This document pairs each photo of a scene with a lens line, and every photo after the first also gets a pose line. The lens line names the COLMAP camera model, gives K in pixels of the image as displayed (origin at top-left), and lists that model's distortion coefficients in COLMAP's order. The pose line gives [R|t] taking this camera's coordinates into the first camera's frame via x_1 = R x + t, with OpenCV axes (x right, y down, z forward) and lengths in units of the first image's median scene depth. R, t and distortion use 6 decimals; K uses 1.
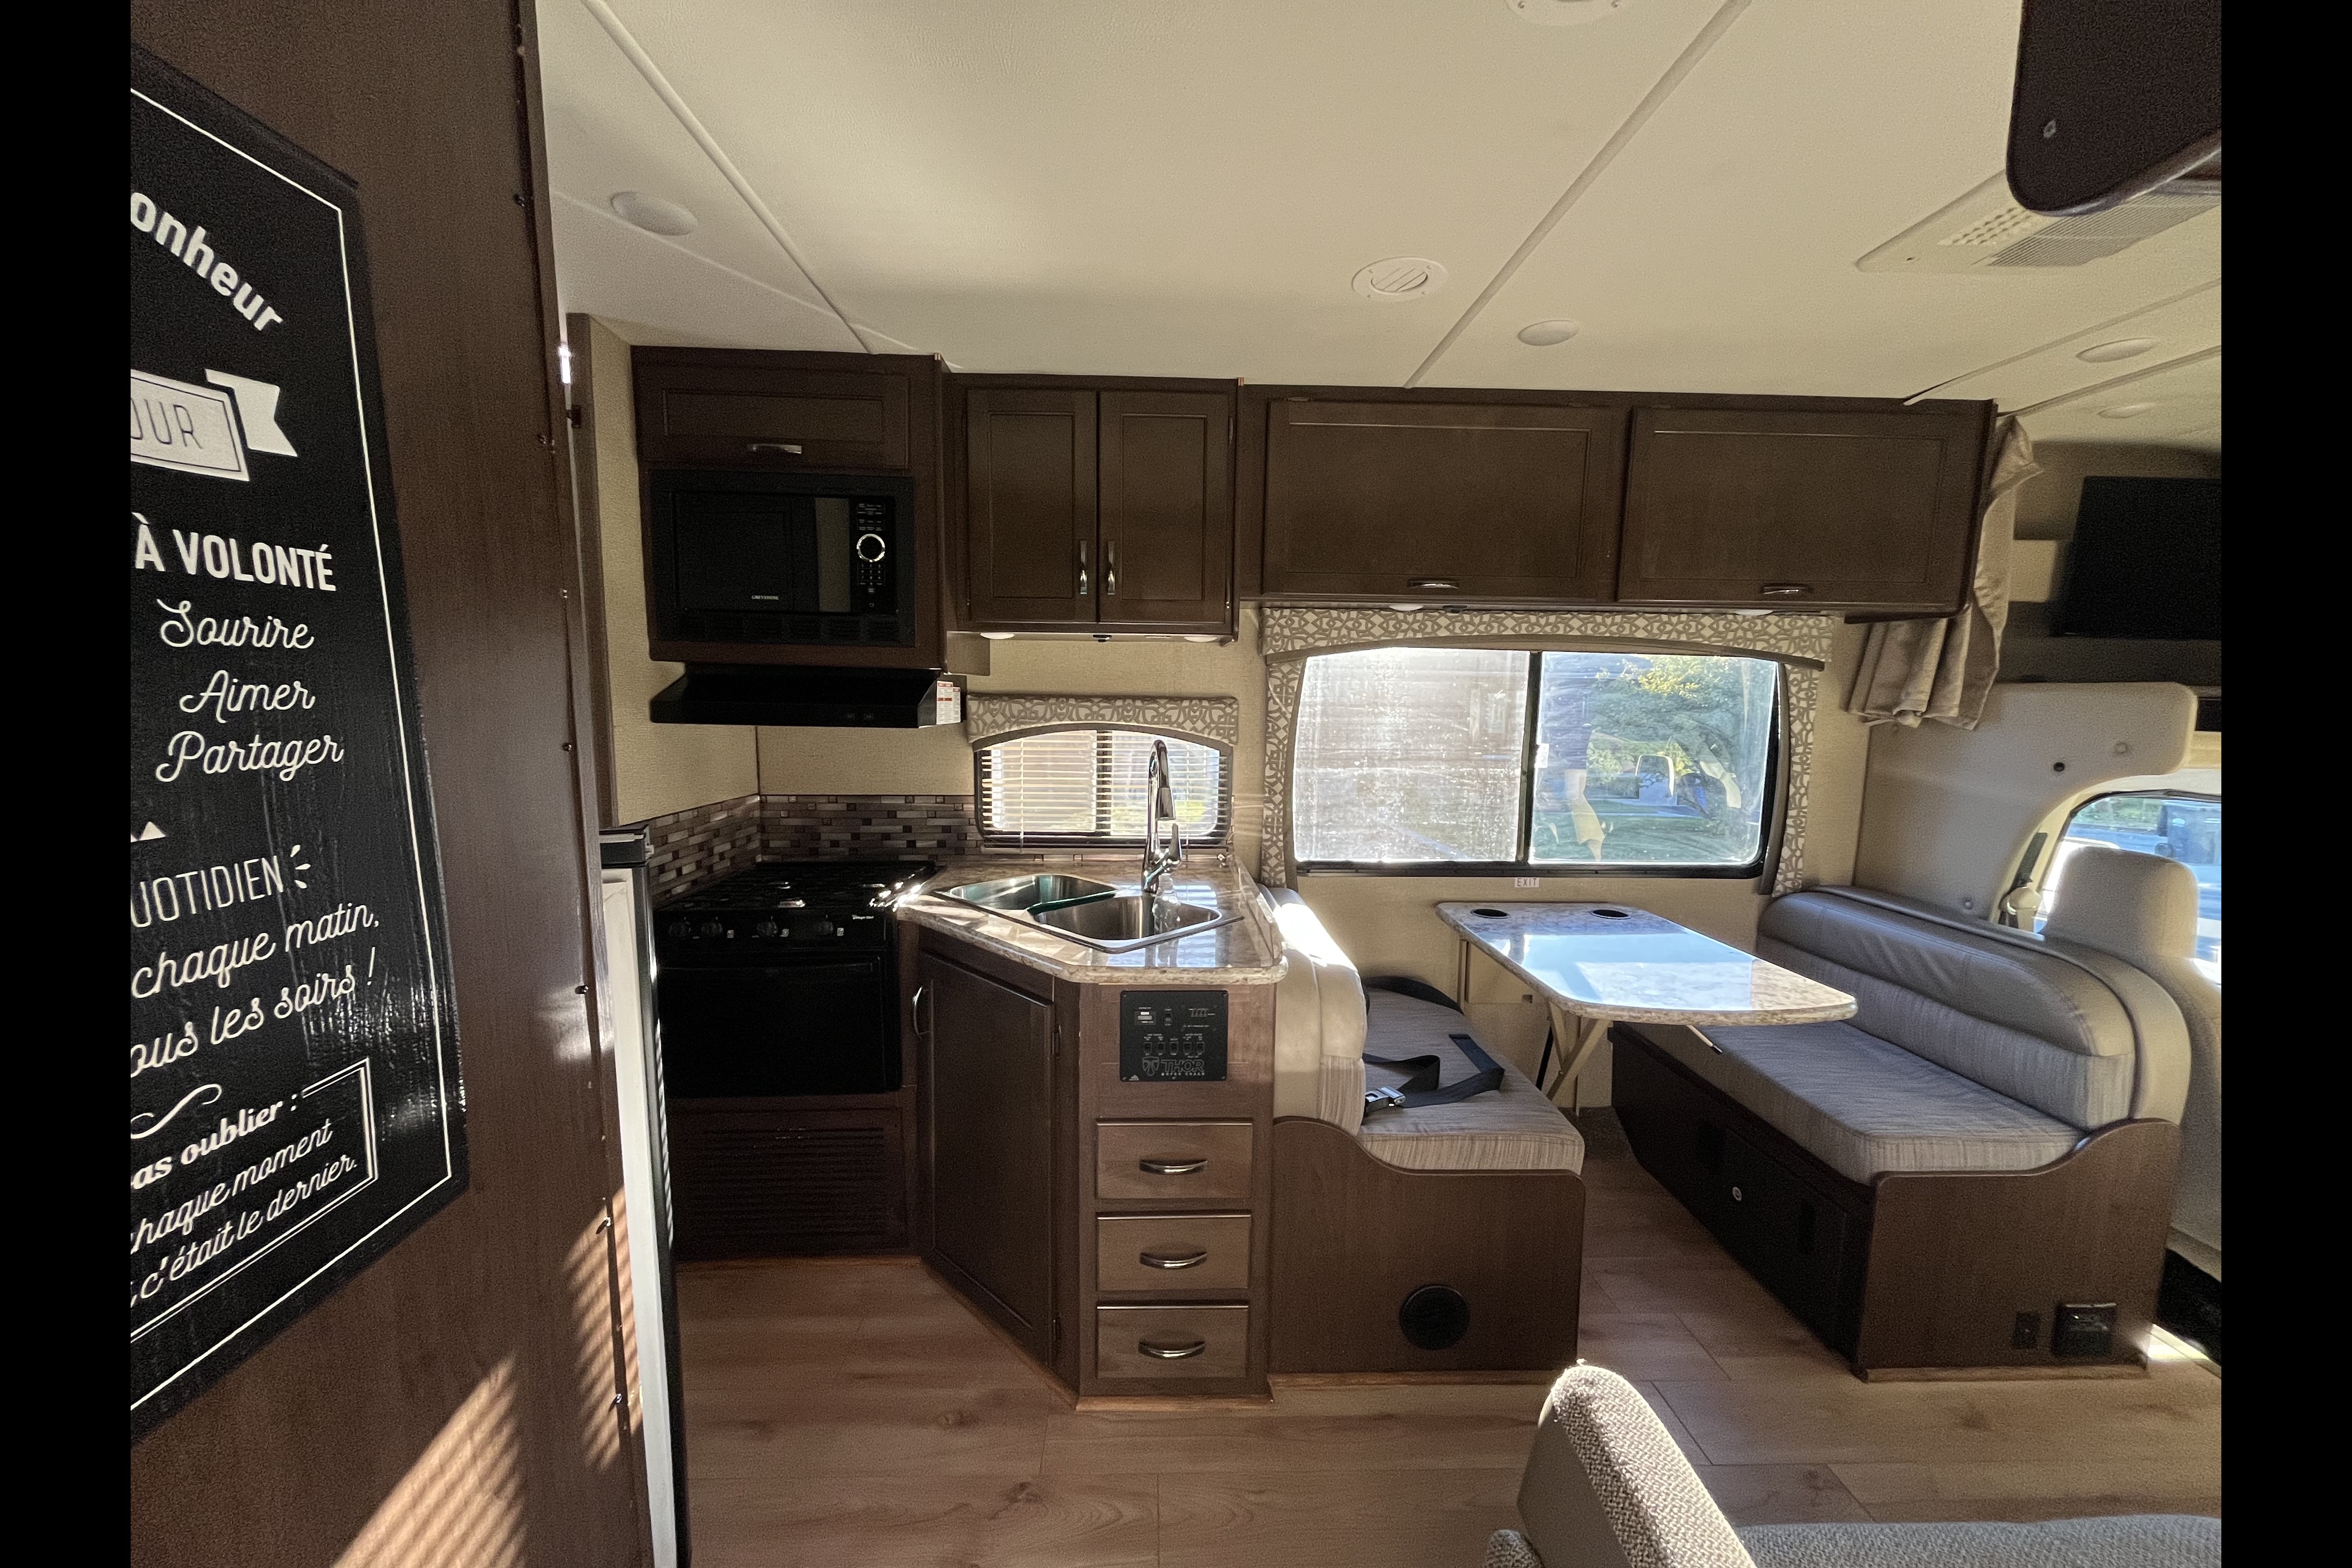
lens RADIAL K [[848.4, 0, 1173.6], [0, 848.4, 789.6], [0, 0, 1]] dist [-0.001472, -0.000230]
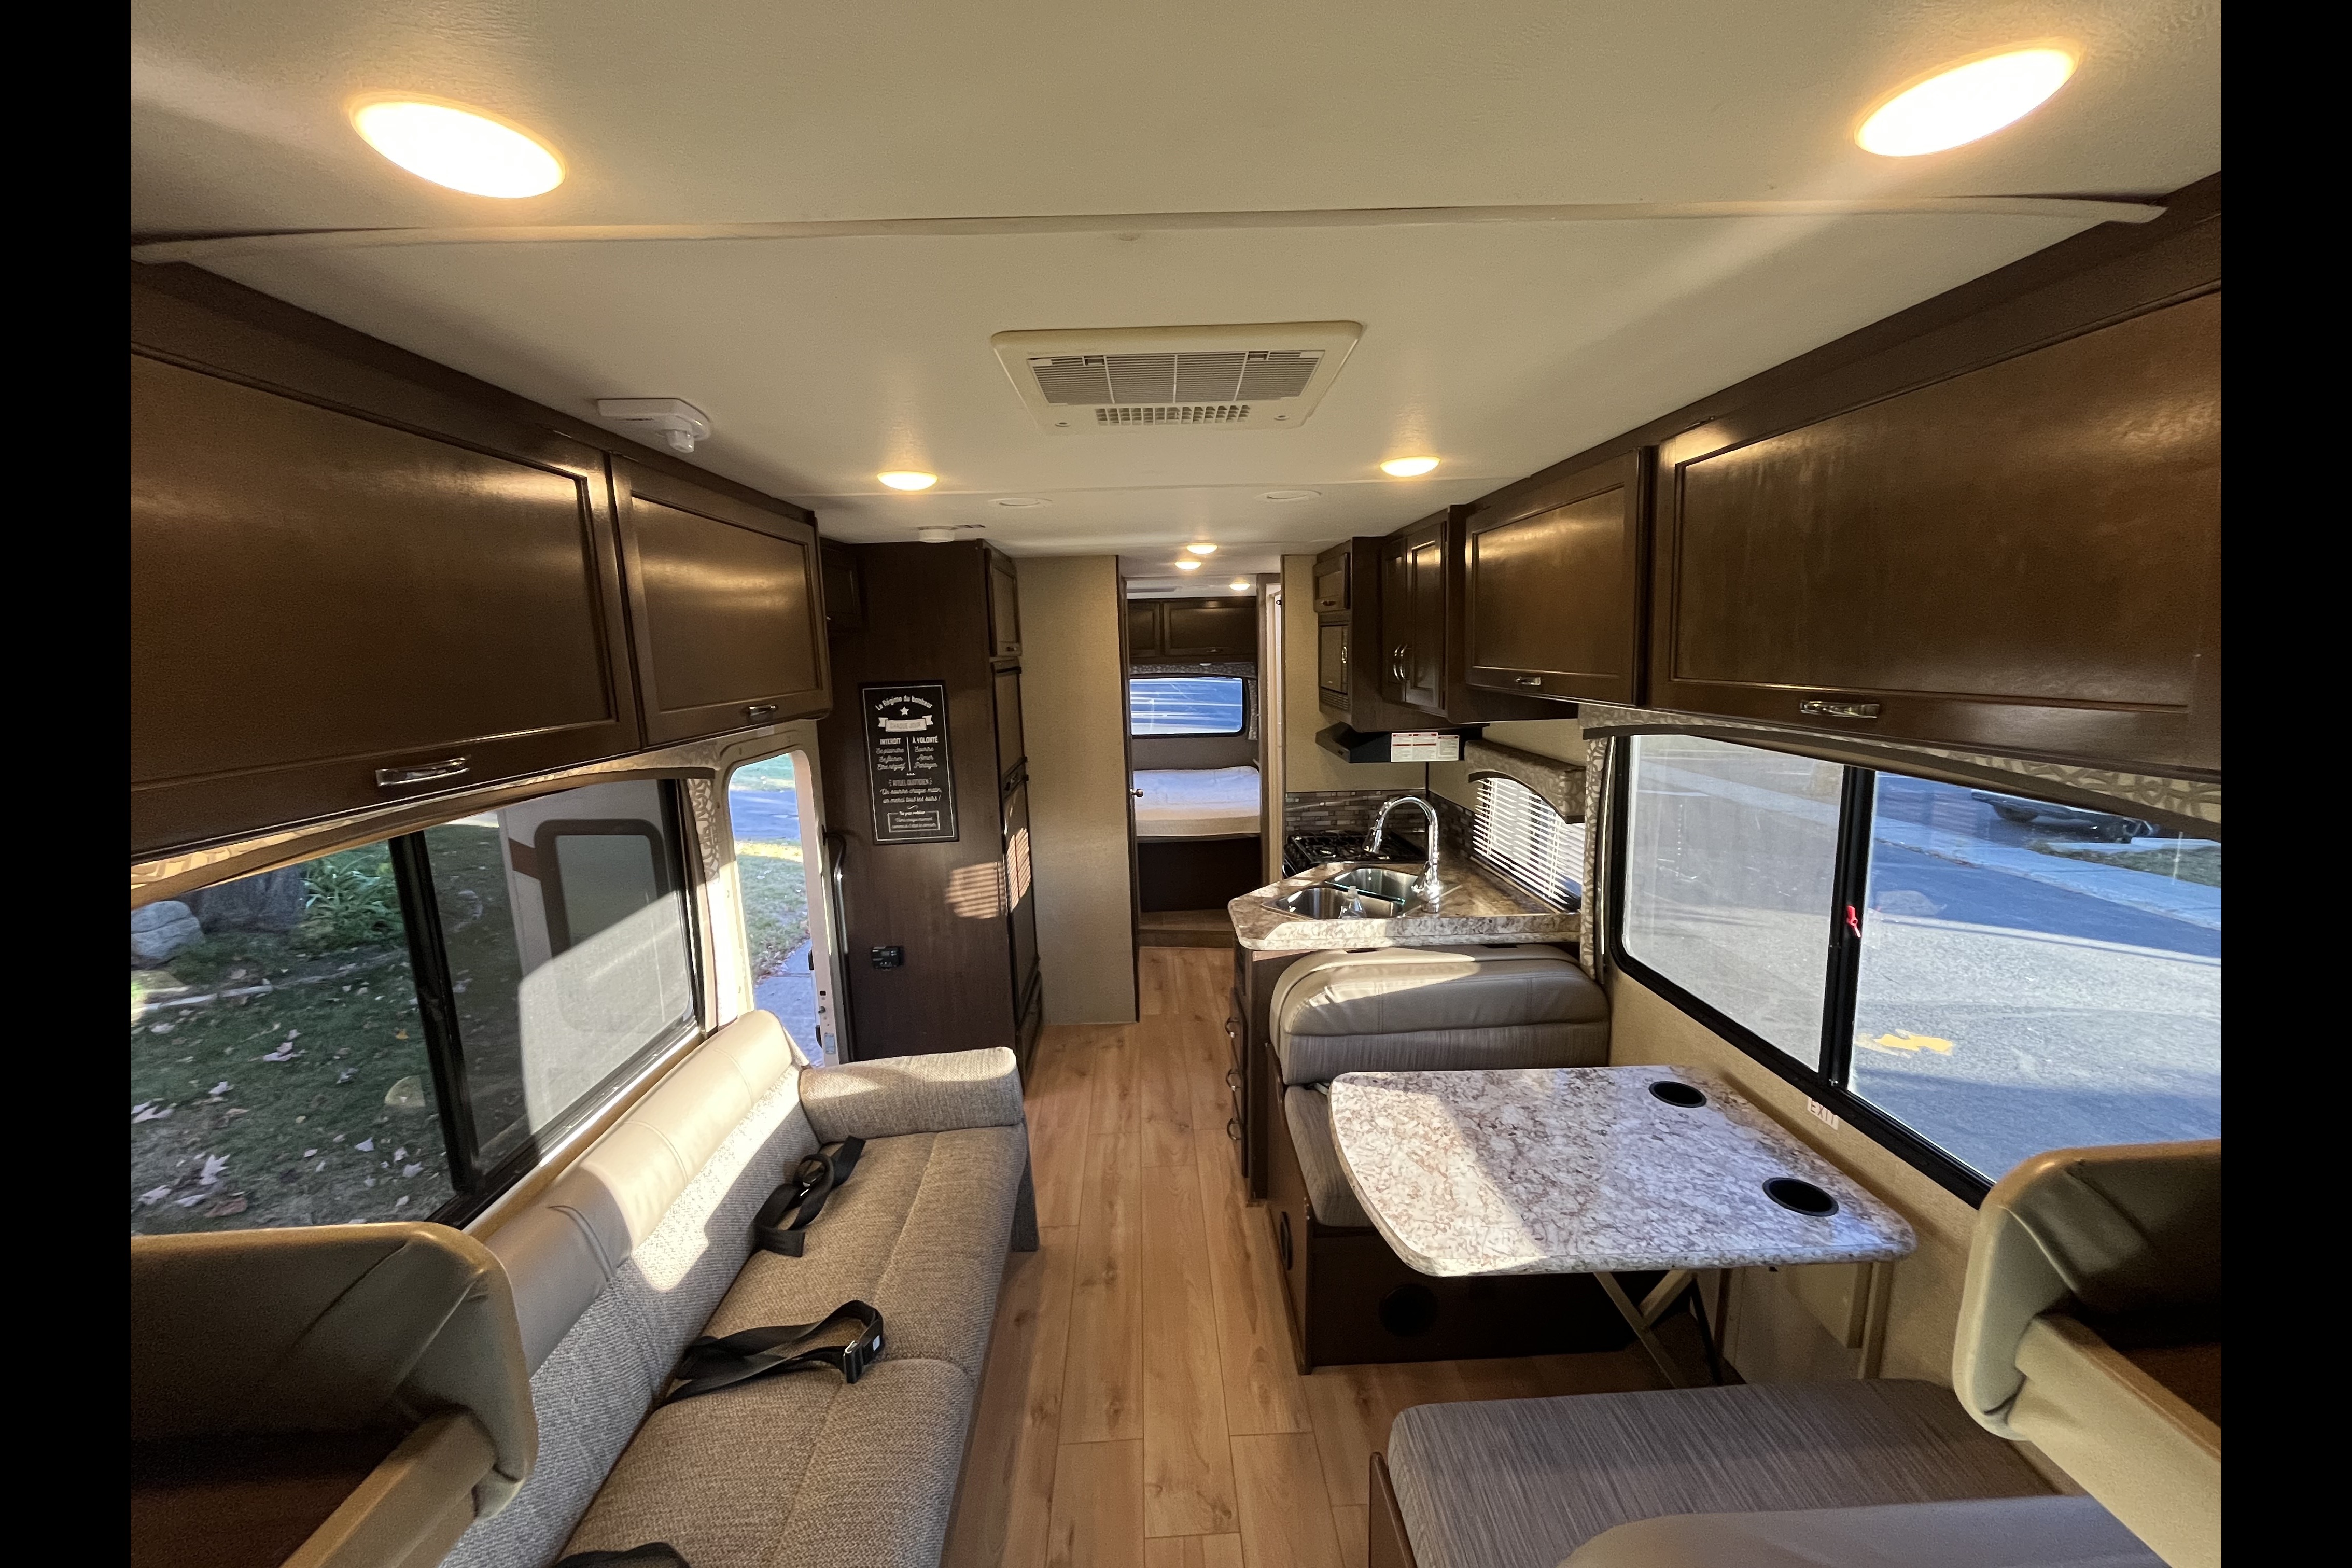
lens RADIAL K [[848.4, 0, 1173.6], [0, 848.4, 789.6], [0, 0, 1]] dist [-0.001472, -0.000230]
pose [[0.006839, 0.152309, -0.988309, 1.464847], [-0.090104, 0.984406, 0.151084, -0.266602], [0.995909, 0.088017, 0.020456, 0.698601]]
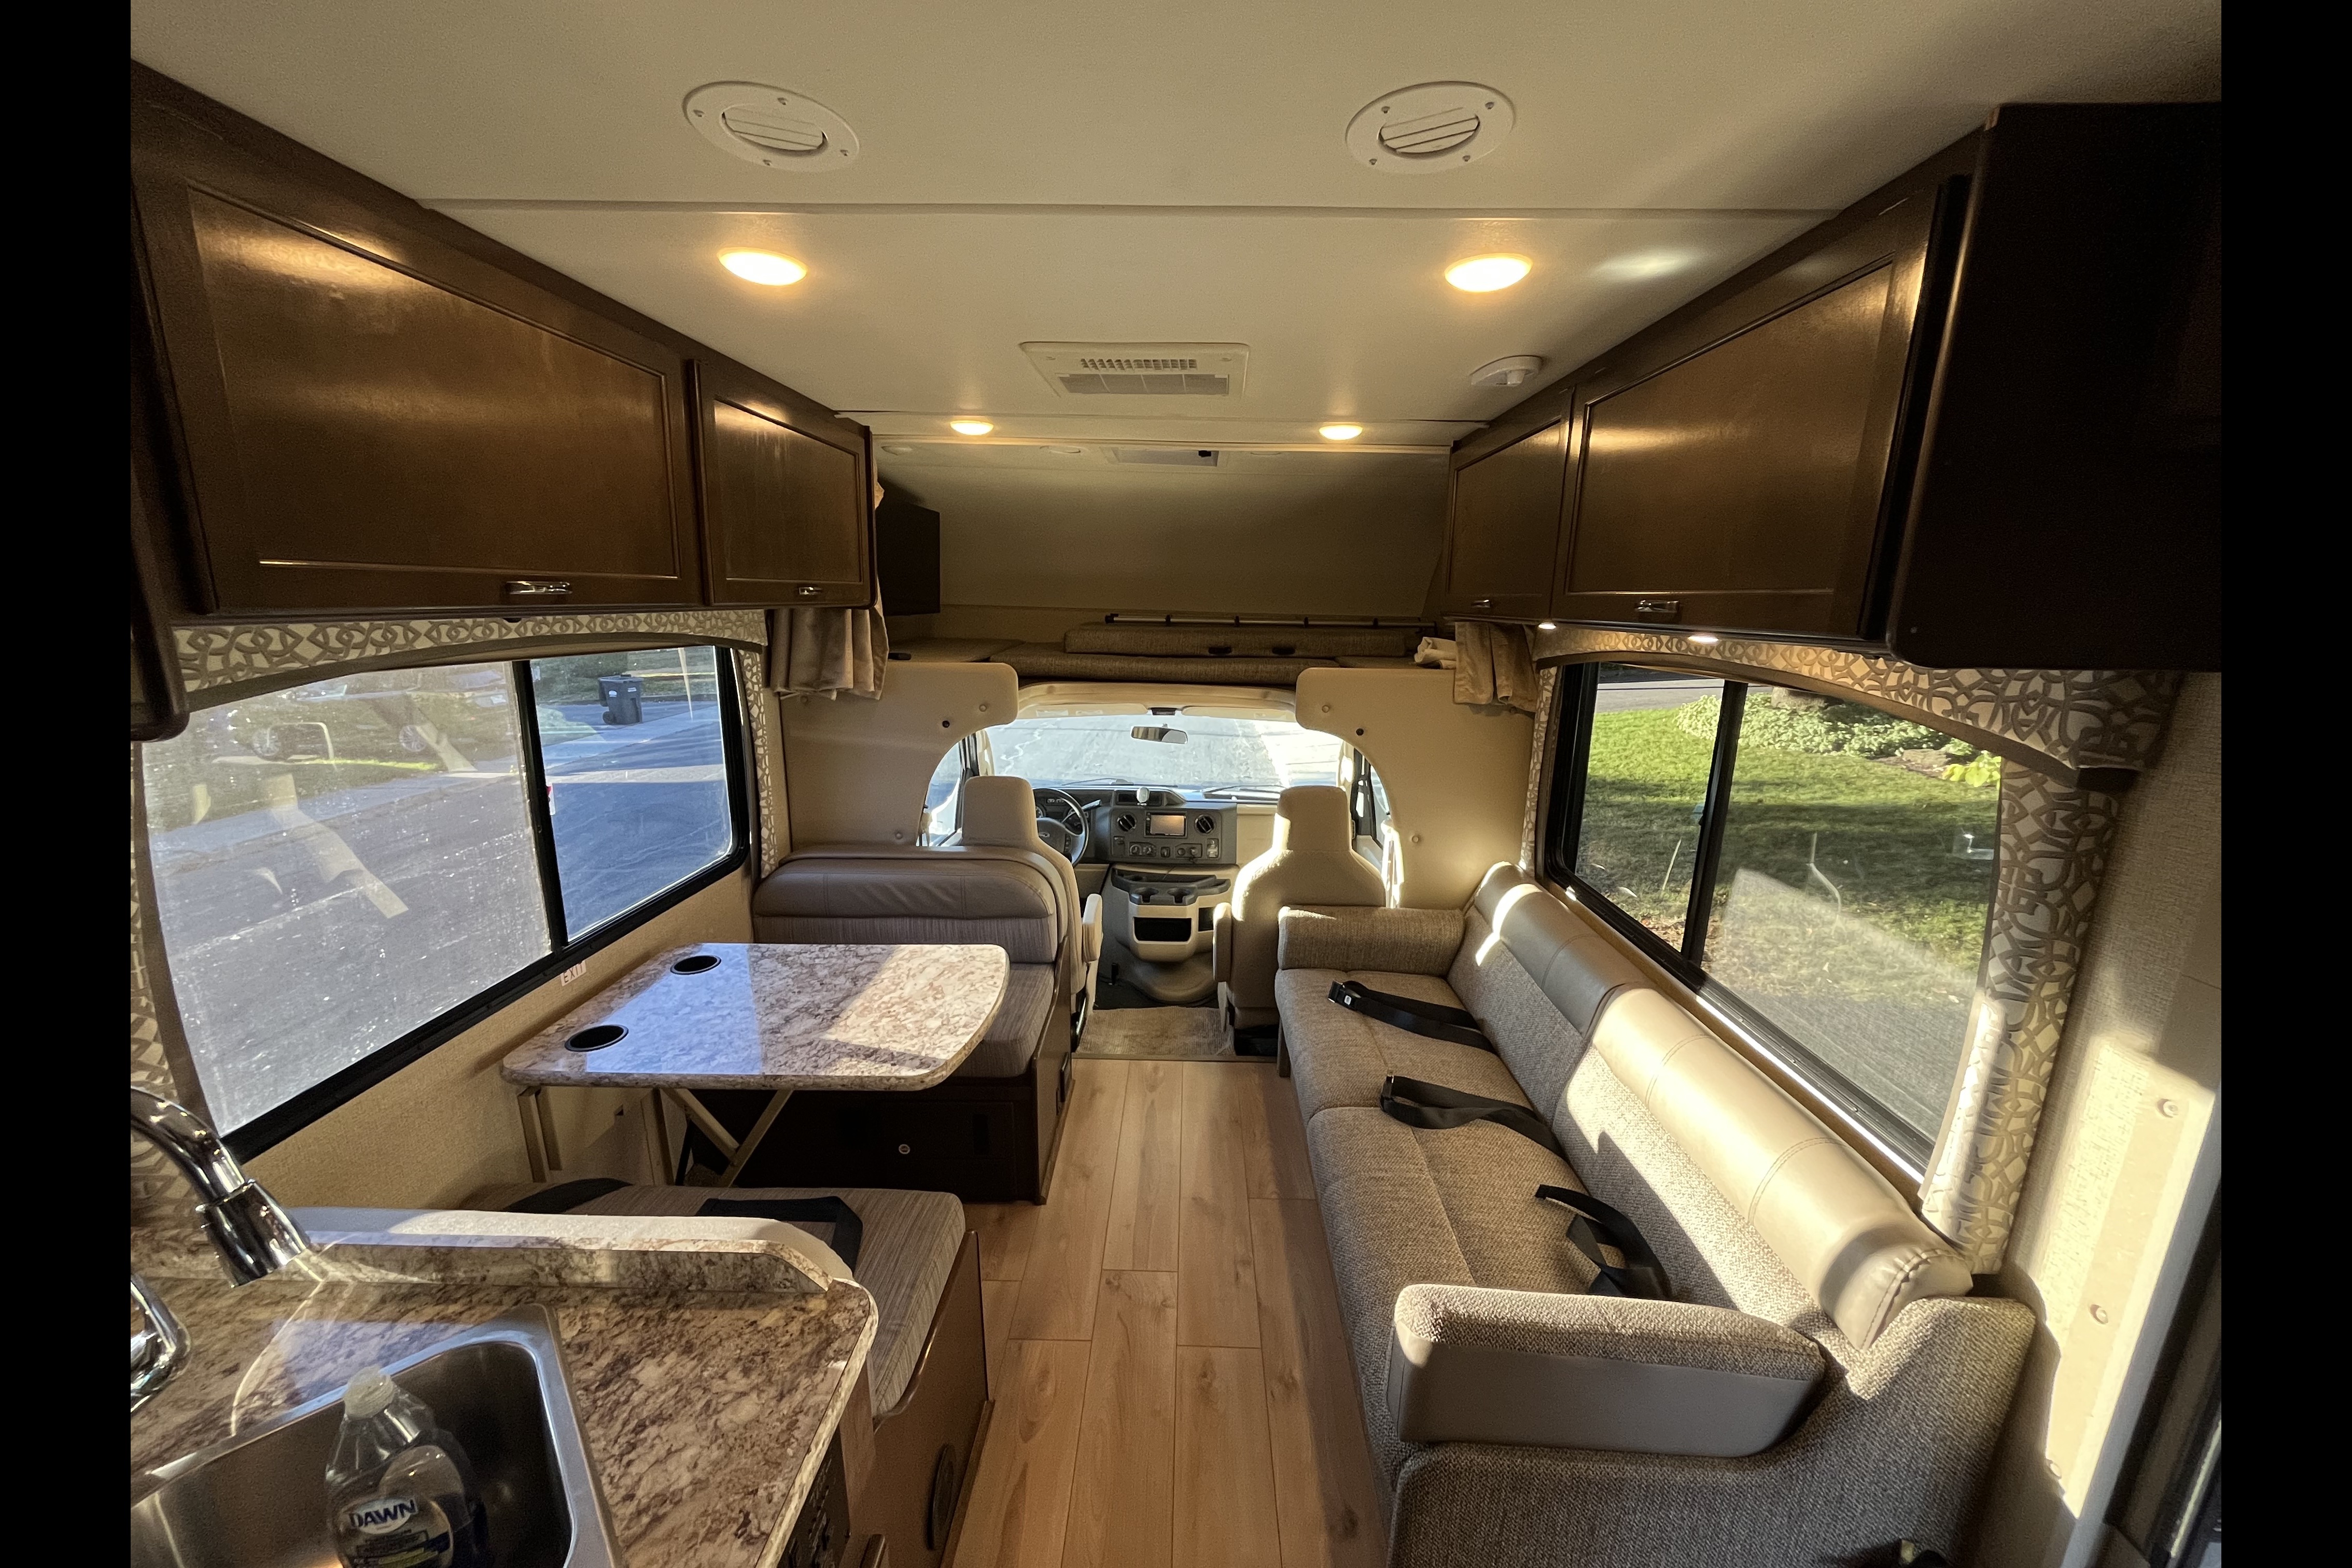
lens RADIAL K [[848.4, 0, 1173.6], [0, 848.4, 789.6], [0, 0, 1]] dist [-0.001472, -0.000230]
pose [[0.053843, -0.235512, 0.970379, -0.327384], [0.104783, 0.967756, 0.229062, -0.226146], [-0.993037, 0.089346, 0.076784, 0.613127]]
